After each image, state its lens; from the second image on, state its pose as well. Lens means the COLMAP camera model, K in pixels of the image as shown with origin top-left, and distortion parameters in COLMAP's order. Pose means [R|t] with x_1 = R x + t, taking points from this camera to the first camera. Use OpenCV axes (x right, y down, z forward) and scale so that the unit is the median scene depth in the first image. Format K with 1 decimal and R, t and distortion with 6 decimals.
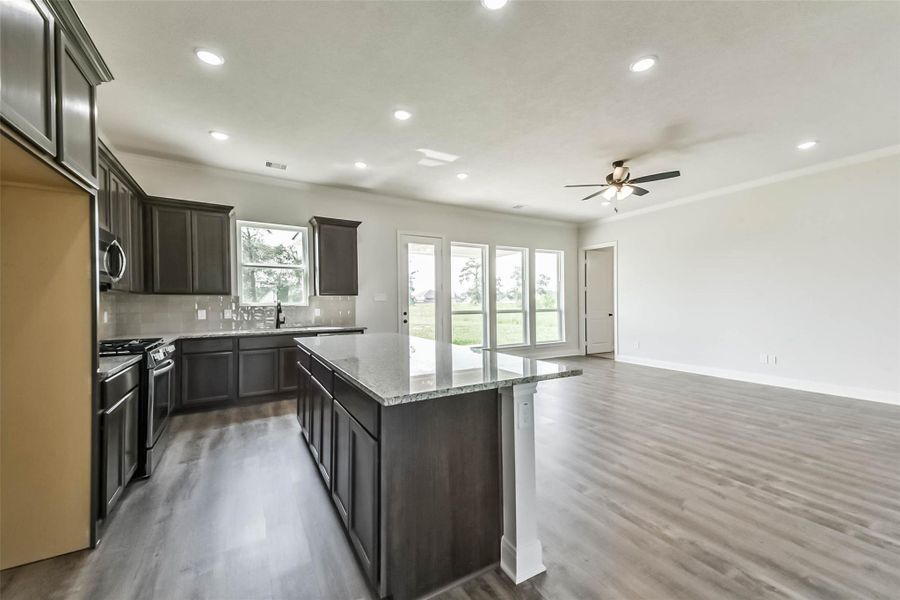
lens RADIAL K [[342.9, 0, 451.3], [0, 342.9, 299.7], [0, 0, 1]] dist [0.025345, 0.000152]
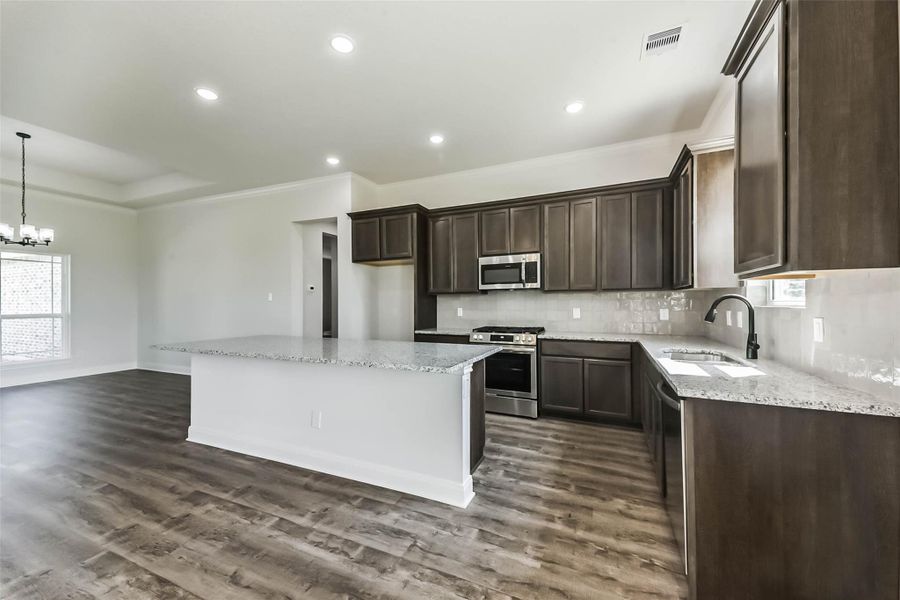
lens RADIAL K [[354.4, 0, 445.2], [0, 354.4, 300.4], [0, 0, 1]] dist [0.031115, -0.000716]
pose [[-0.832252, 0.014515, -0.554208, 0.077805], [0.020098, 0.999790, -0.003996, 0.003431], [0.554034, -0.014464, -0.832369, 1.232326]]
